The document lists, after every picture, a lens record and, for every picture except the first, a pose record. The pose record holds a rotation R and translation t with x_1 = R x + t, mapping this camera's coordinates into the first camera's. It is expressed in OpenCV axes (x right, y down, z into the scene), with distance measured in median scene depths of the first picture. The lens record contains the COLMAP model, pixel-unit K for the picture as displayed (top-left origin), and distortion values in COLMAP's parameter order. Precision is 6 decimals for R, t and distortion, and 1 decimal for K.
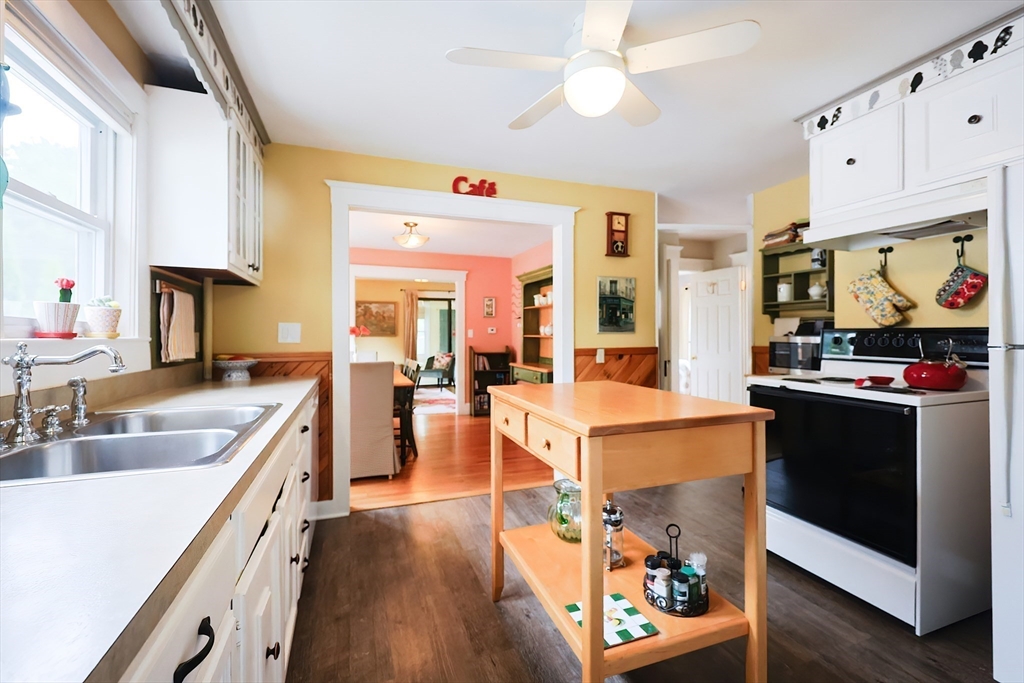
lens RADIAL K [[438.2, 0, 512.9], [0, 438.2, 336.0], [0, 0, 1]] dist [0.001472, -0.000386]
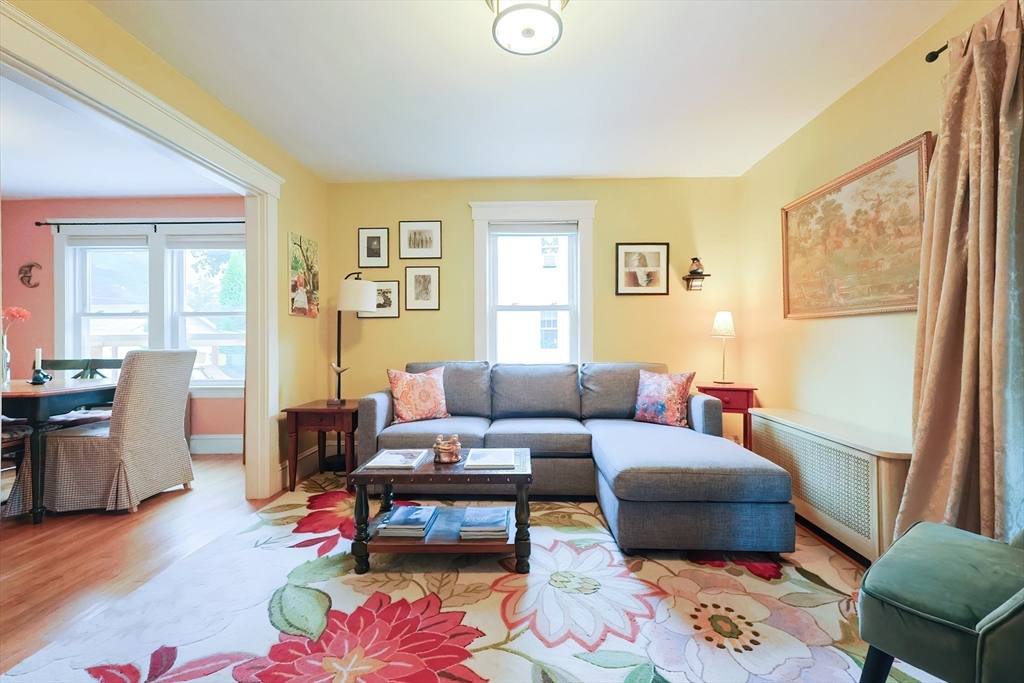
lens RADIAL K [[438.2, 0, 510.1], [0, 438.2, 339.4], [0, 0, 1]] dist [0.001472, -0.000386]
pose [[-0.375702, 0.001130, -0.926740, -0.051734], [0.003381, 0.999994, -0.000151, 0.045991], [0.926735, -0.003190, -0.375703, 3.064495]]
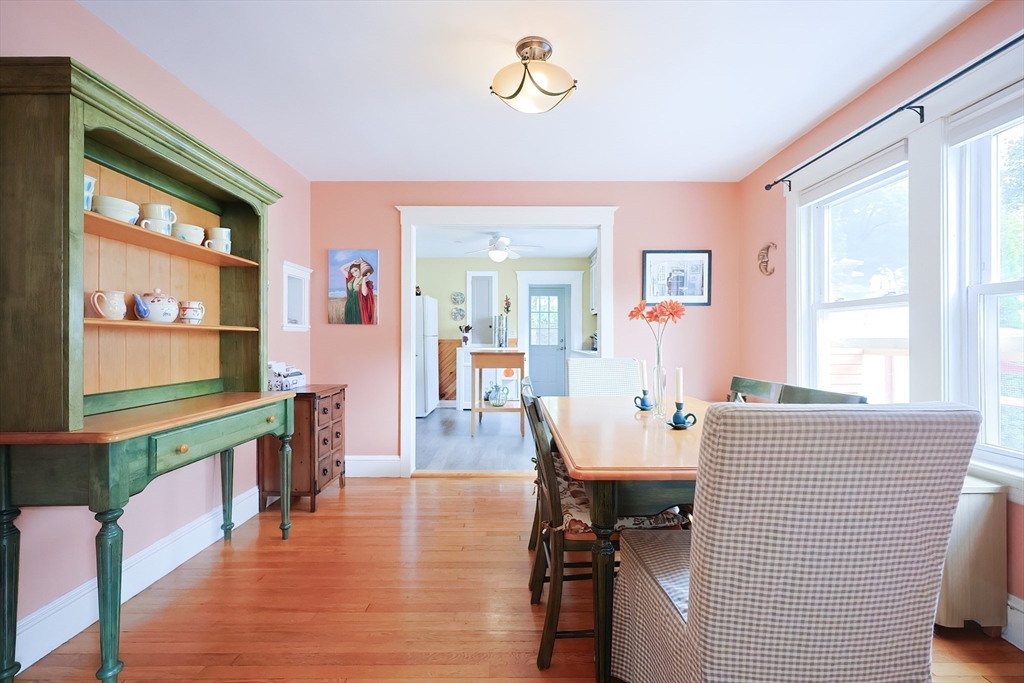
lens RADIAL K [[438.2, 0, 522.0], [0, 438.2, 335.9], [0, 0, 1]] dist [0.001472, -0.000386]
pose [[-0.945616, 0.007430, 0.325200, -0.578564], [0.006582, 0.999971, -0.003708, 0.021698], [-0.325218, -0.001366, -0.945638, 2.293801]]
